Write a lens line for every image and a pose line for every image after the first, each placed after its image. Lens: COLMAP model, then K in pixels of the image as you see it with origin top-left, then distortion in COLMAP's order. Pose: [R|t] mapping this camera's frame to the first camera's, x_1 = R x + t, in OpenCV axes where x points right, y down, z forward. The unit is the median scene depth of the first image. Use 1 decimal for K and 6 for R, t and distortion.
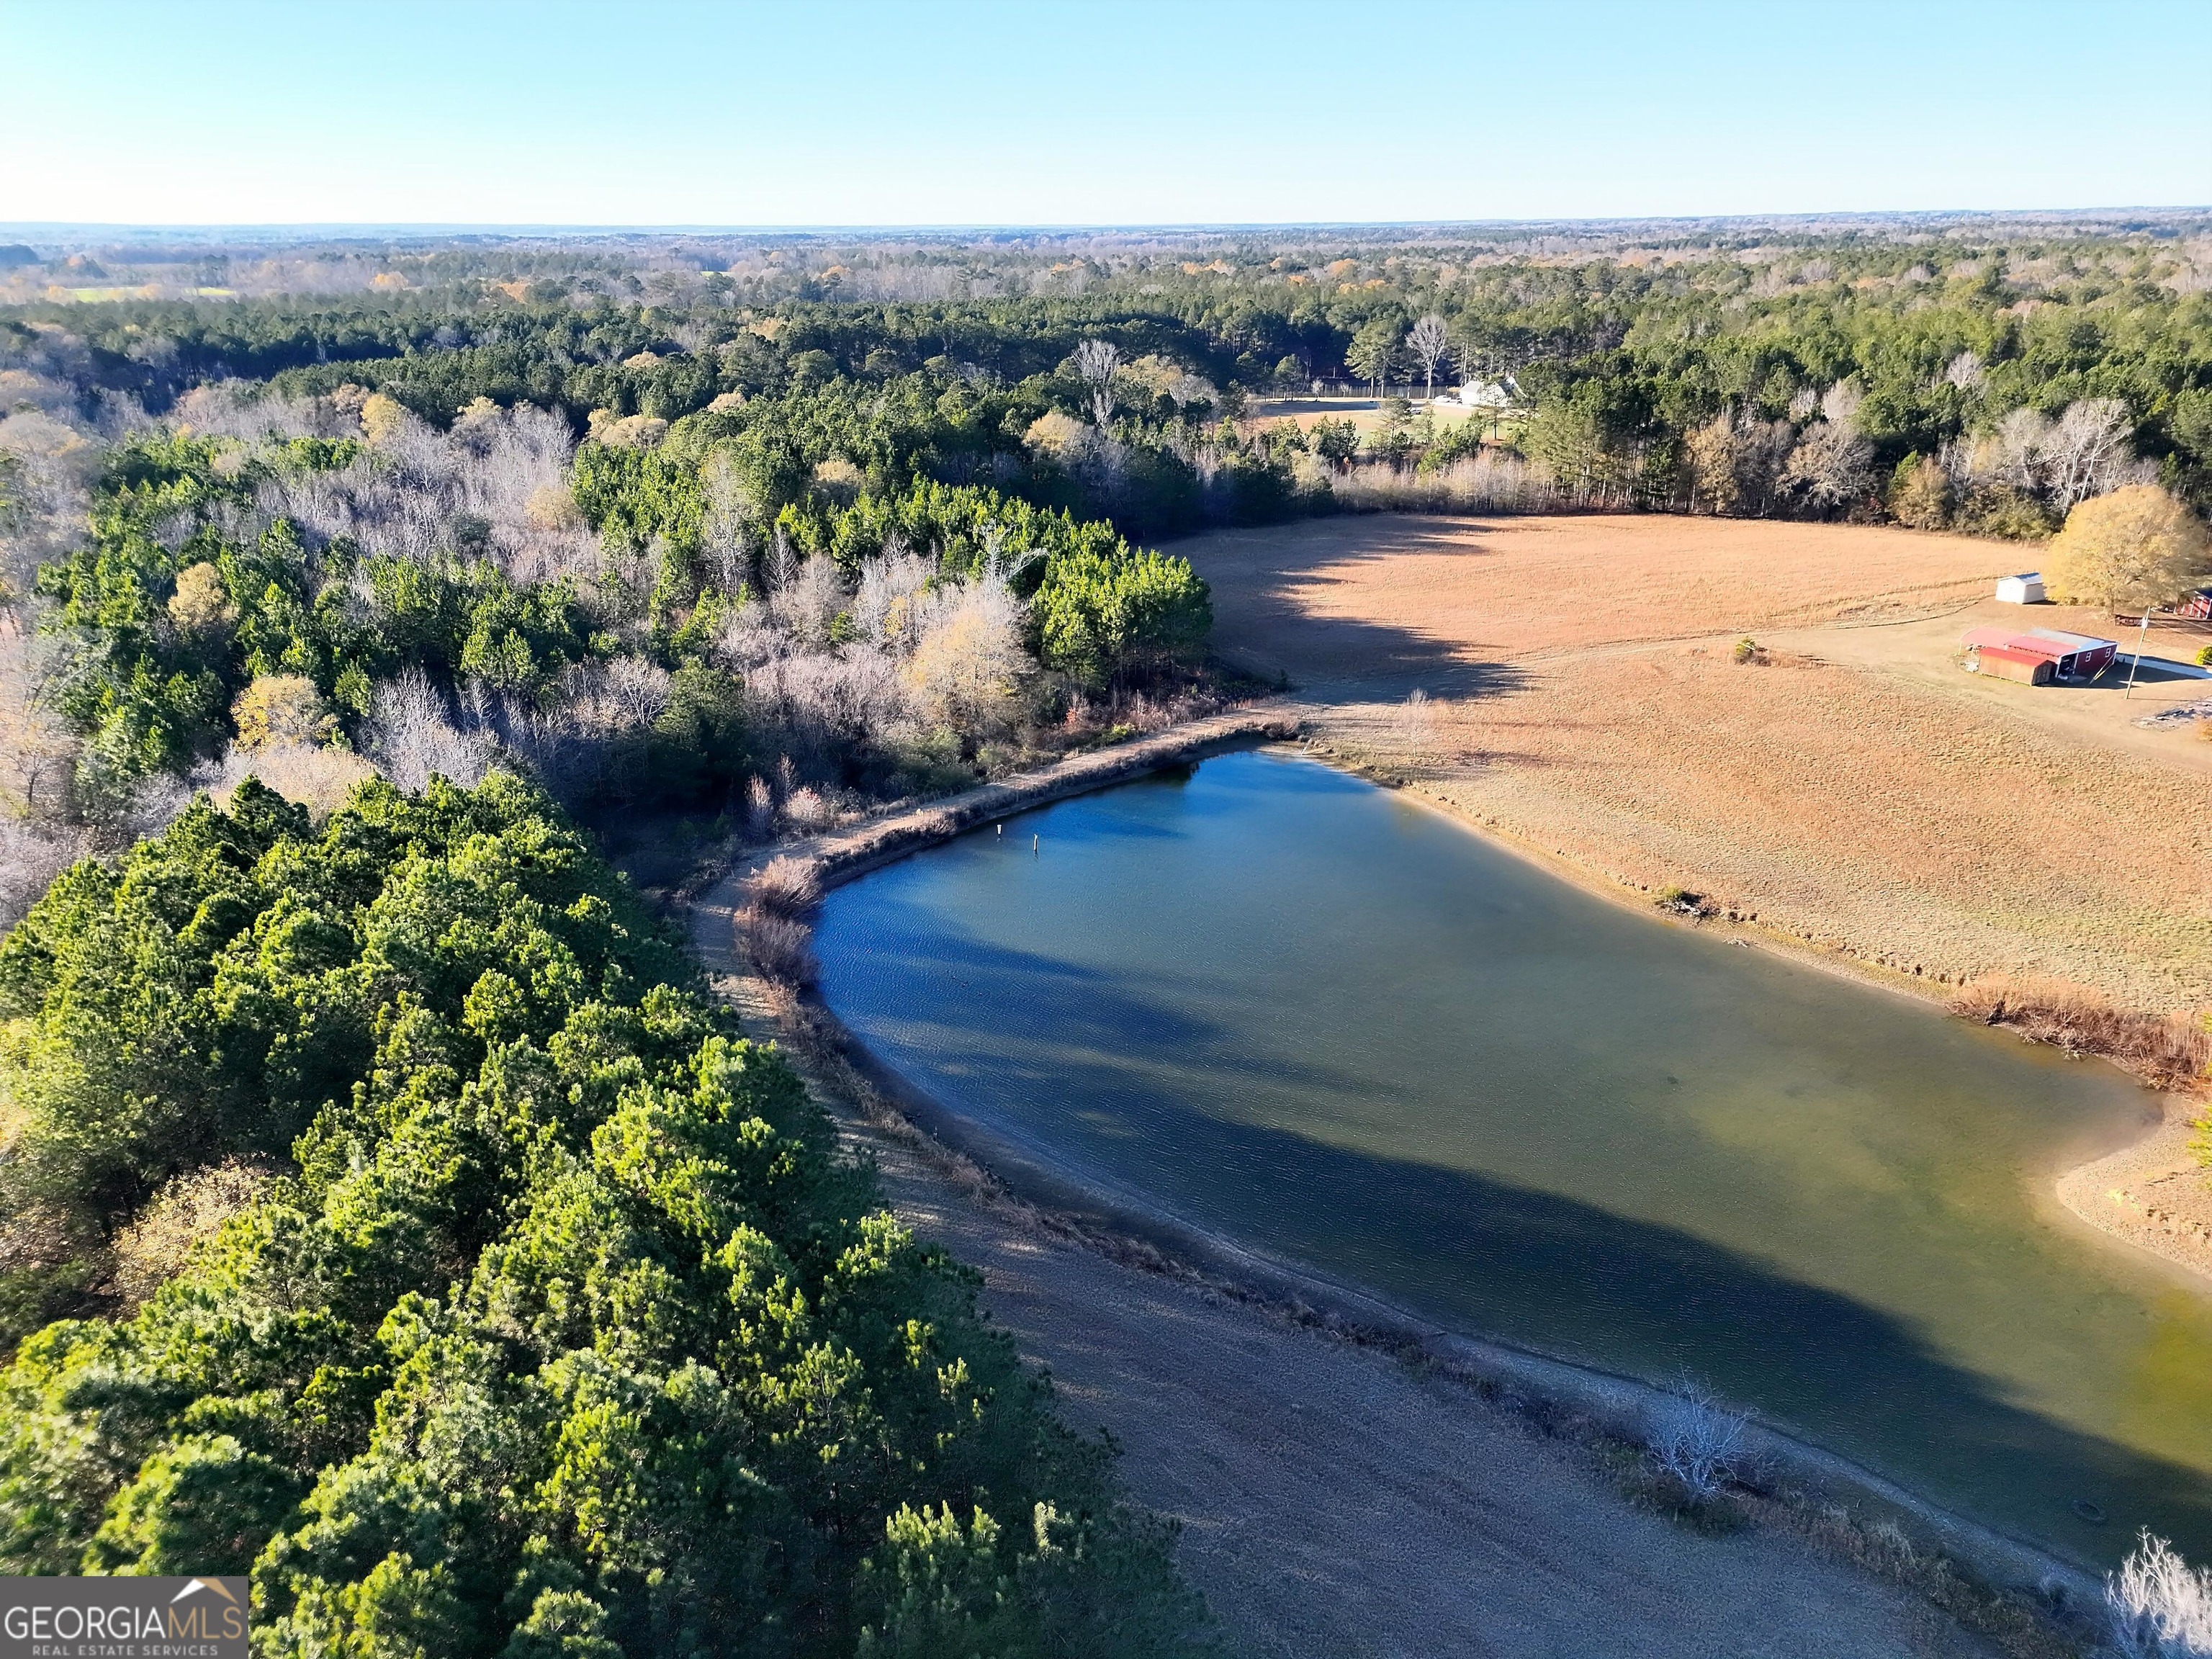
lens RADIAL K [[1547.3, 0, 1115.4], [0, 1547.3, 826.8], [0, 0, 1]] dist [0.078780, -0.062569]
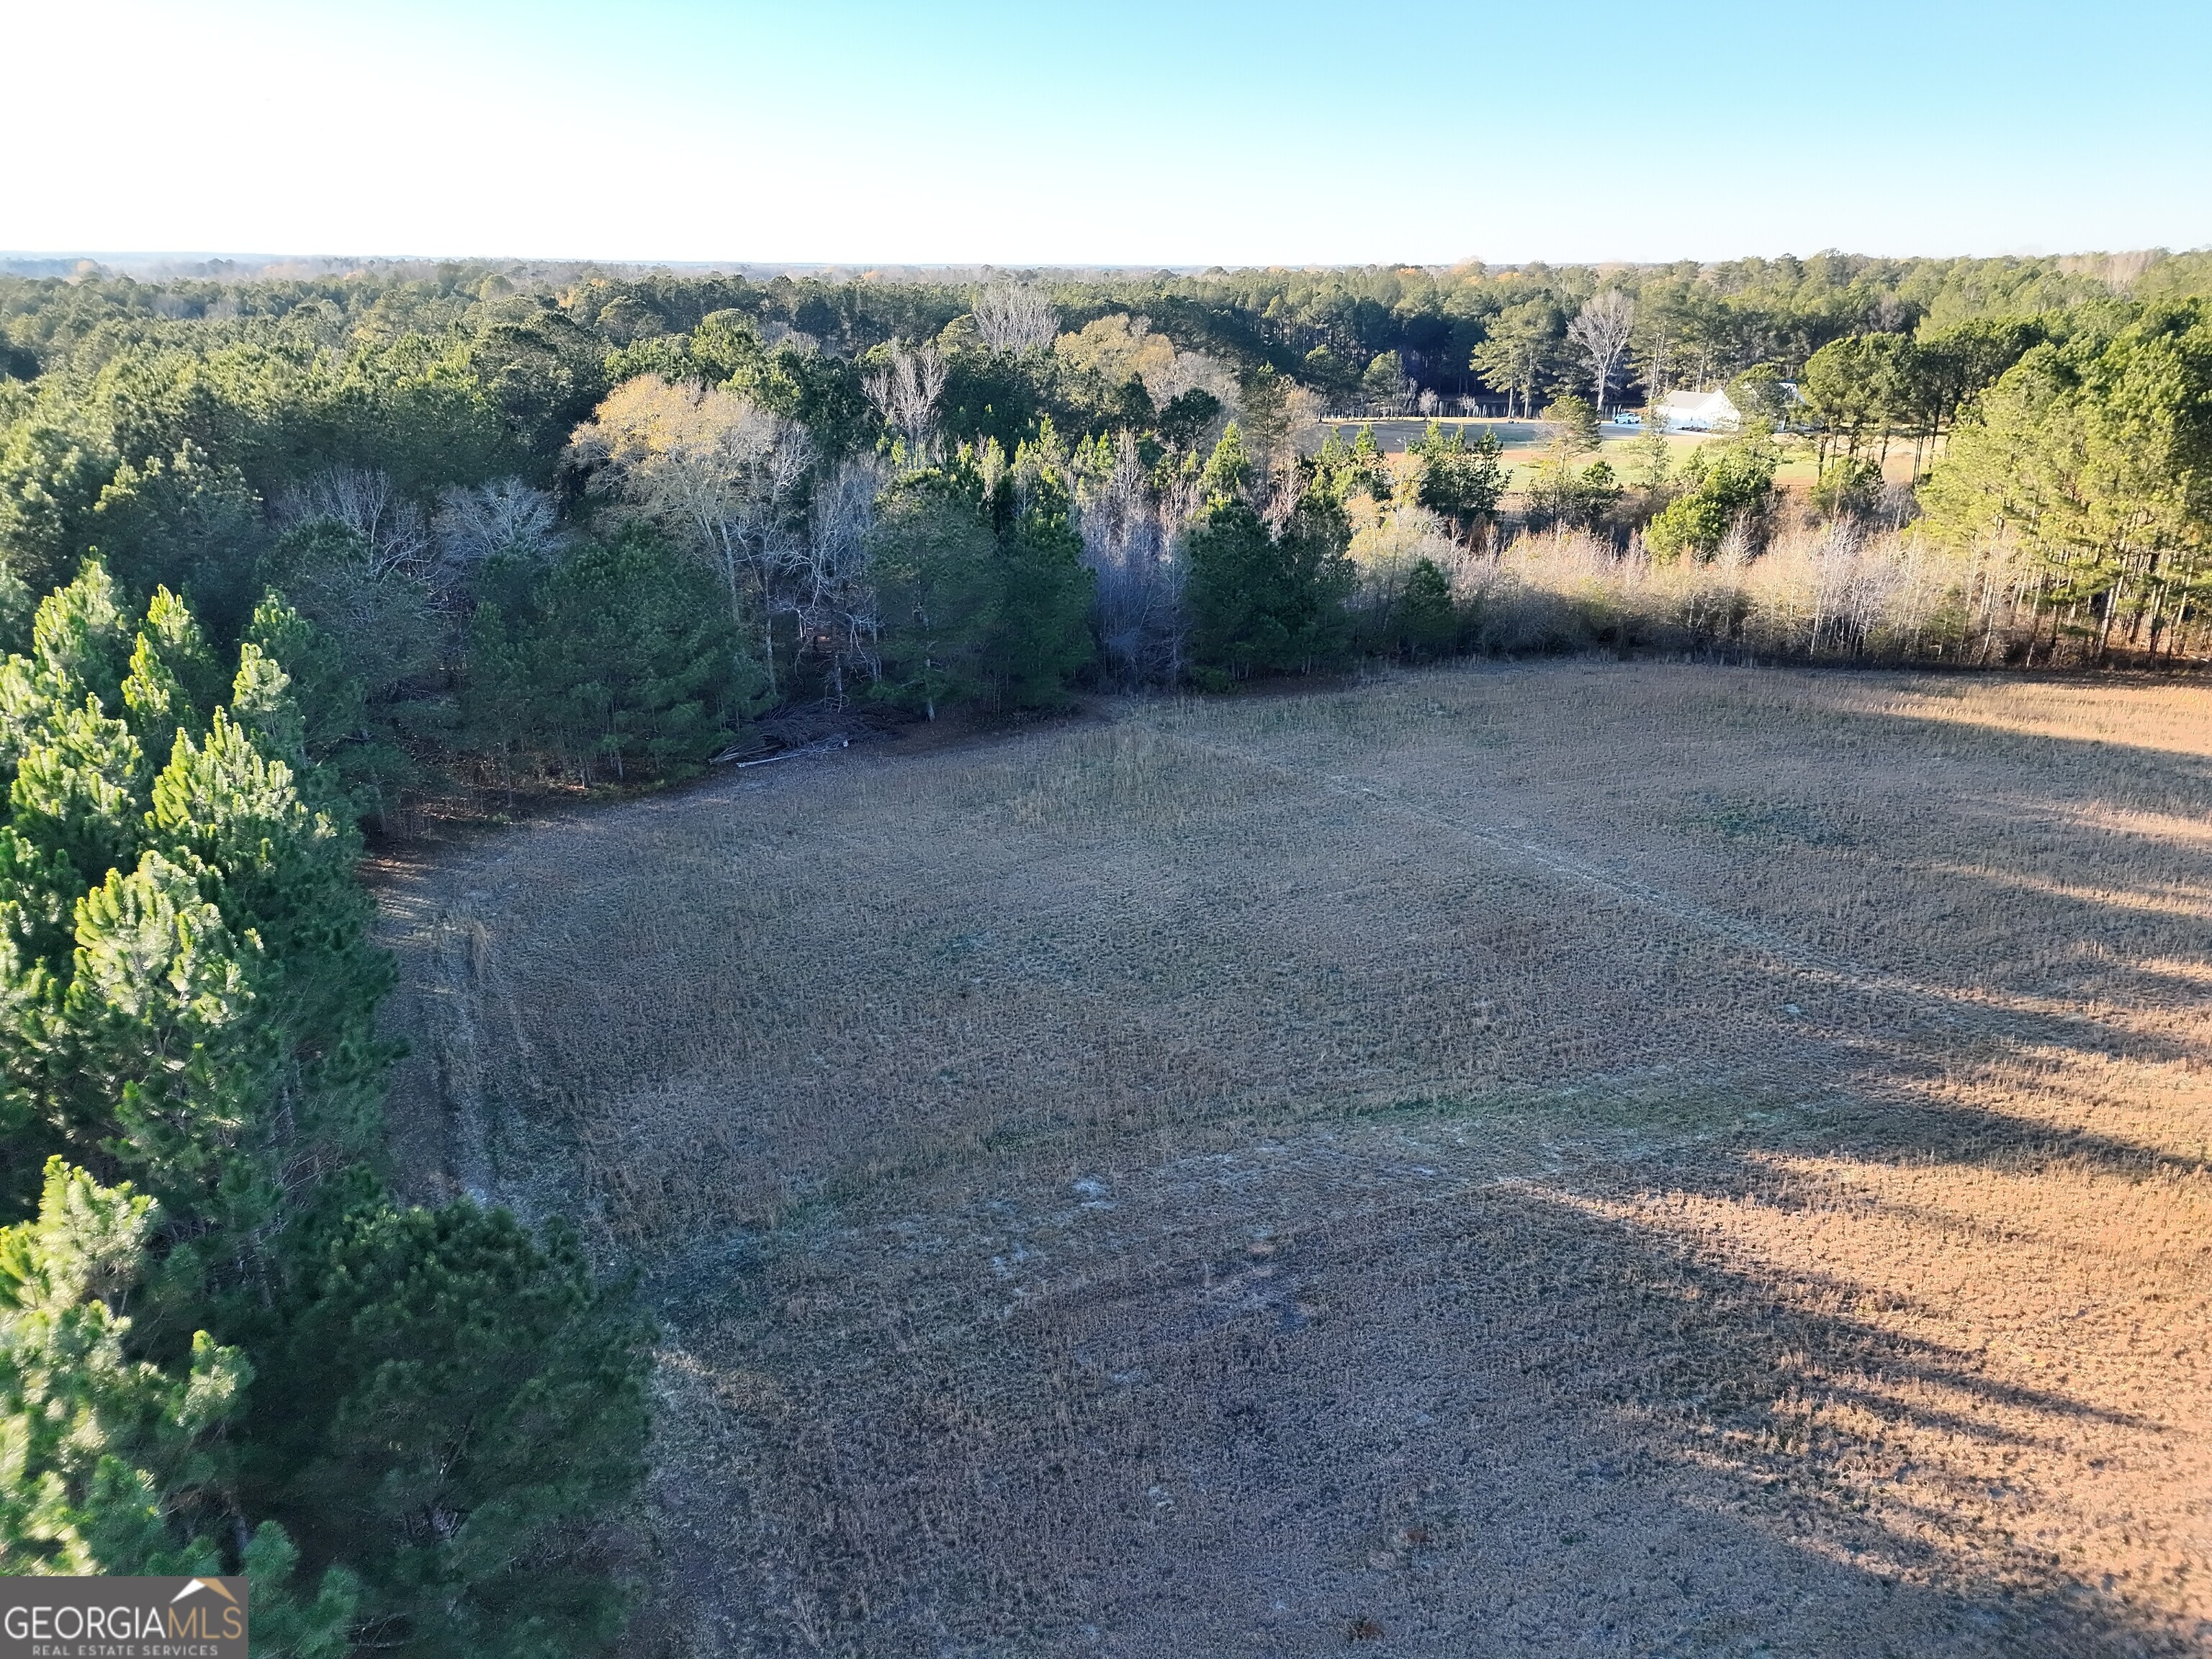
lens RADIAL K [[1547.3, 0, 1119.3], [0, 1547.3, 831.7], [0, 0, 1]] dist [0.078780, -0.062569]
pose [[0.997593, 0.035176, -0.059749, 0.064097], [-0.036327, 0.999173, -0.018280, -0.116805], [0.059057, 0.020406, 0.998046, 0.477216]]
